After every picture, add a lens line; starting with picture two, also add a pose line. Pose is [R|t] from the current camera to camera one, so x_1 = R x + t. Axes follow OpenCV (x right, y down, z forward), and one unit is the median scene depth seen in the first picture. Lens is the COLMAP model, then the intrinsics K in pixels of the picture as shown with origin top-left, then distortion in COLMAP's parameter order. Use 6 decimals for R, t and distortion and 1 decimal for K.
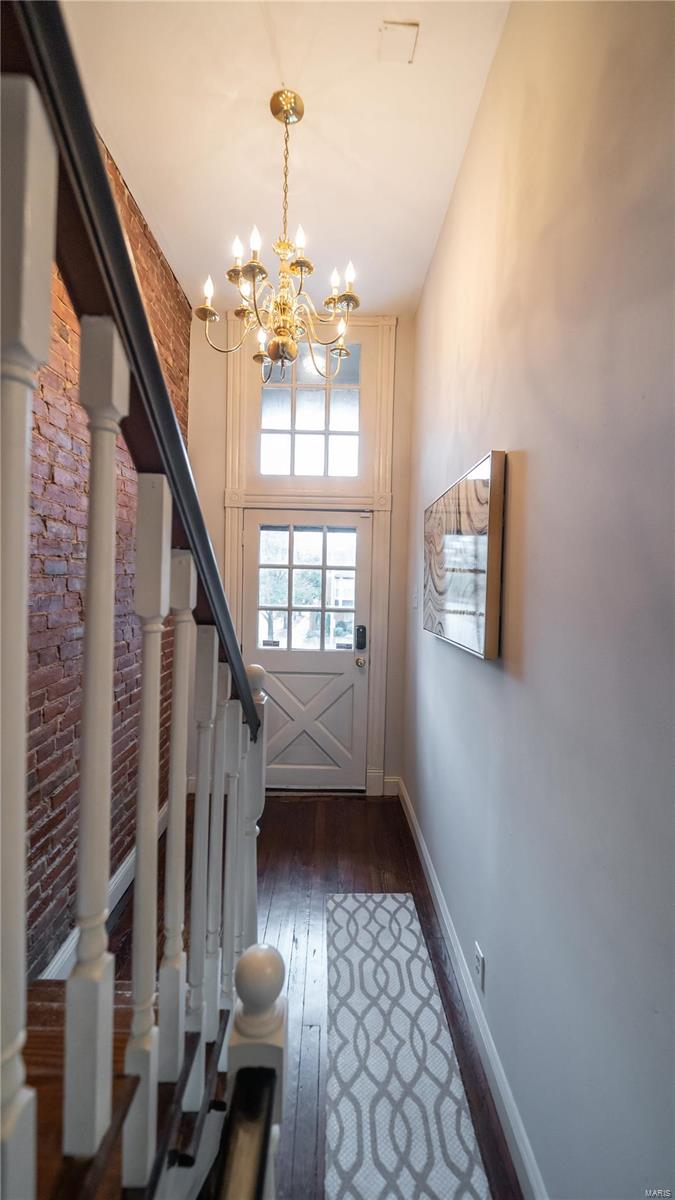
lens RADIAL K [[469.2, 0, 333.9], [0, 469.2, 595.3], [0, 0, 1]] dist [-0.002525, -0.000220]
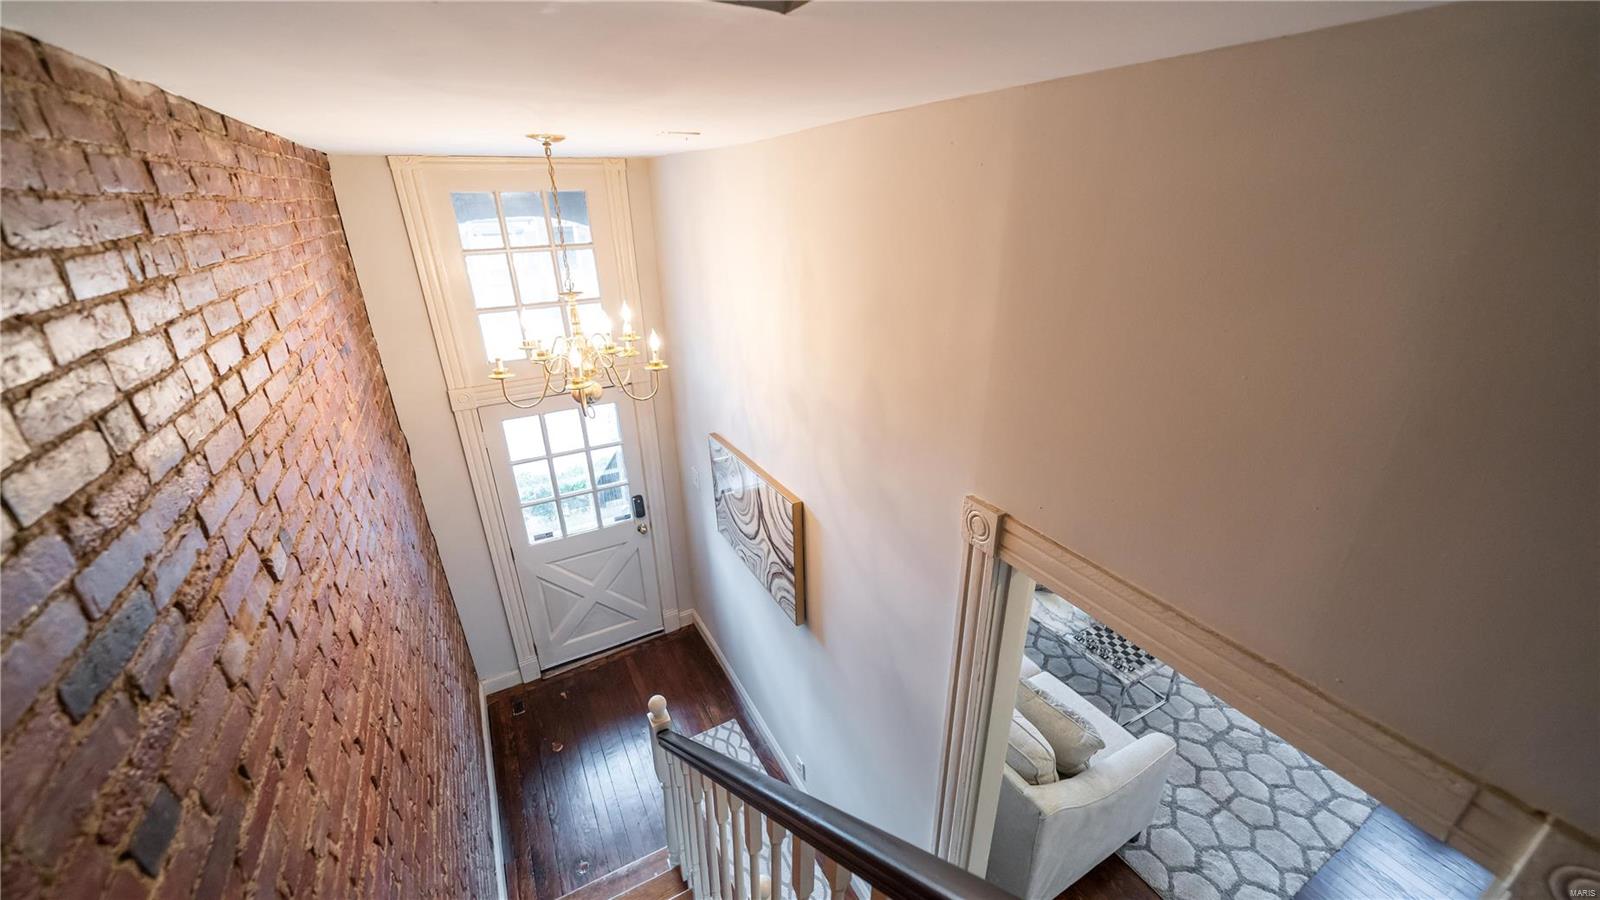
lens RADIAL K [[592.4, 0, 800.8], [0, 592.4, 447.3], [0, 0, 1]] dist [-0.001017, -0.000020]
pose [[0.878774, -0.218248, 0.424409, -0.146901], [0.061750, 0.933828, 0.352353, -0.450175], [-0.473226, -0.283432, 0.834101, -0.179219]]
